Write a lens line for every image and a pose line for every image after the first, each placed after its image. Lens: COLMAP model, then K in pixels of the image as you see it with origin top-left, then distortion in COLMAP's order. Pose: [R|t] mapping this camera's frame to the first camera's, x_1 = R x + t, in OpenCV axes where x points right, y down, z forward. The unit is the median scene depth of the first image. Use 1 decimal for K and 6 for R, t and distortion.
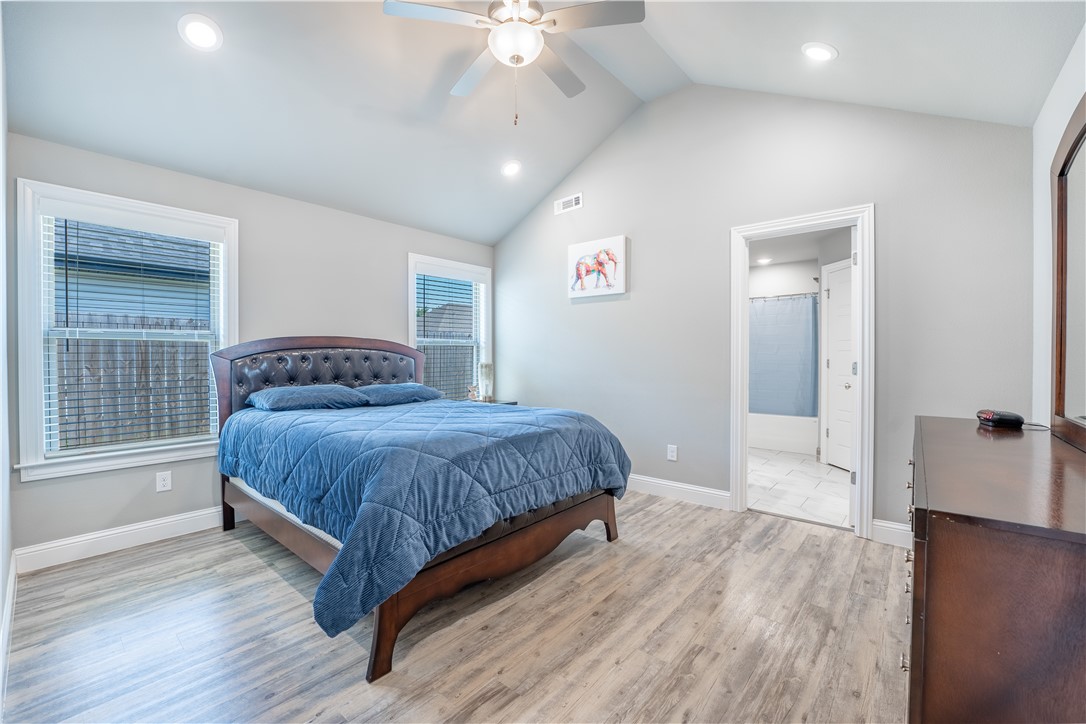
lens RADIAL K [[446.1, 0, 543.0], [0, 446.1, 362.0], [0, 0, 1]] dist [-0.033773, 0.005814]
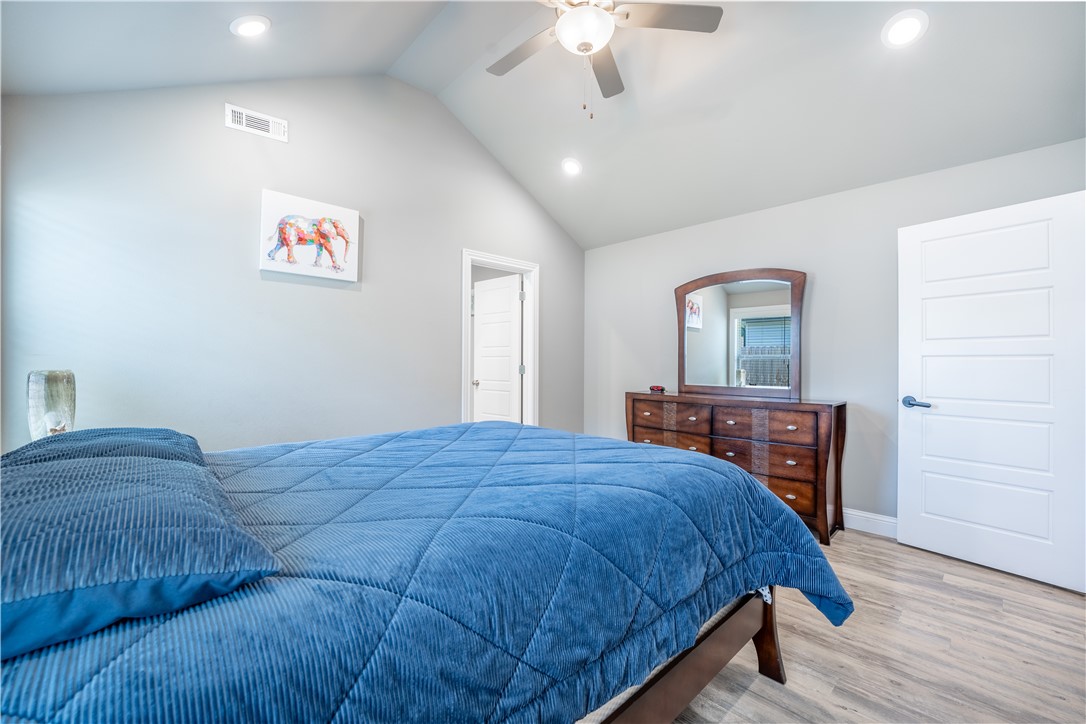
lens RADIAL K [[446.1, 0, 543.0], [0, 446.1, 362.0], [0, 0, 1]] dist [-0.033773, 0.005814]
pose [[0.103134, 0.006454, 0.994647, -0.565269], [0.009320, 0.999929, -0.007454, 0.000403], [-0.994624, 0.010039, 0.103067, 0.557543]]
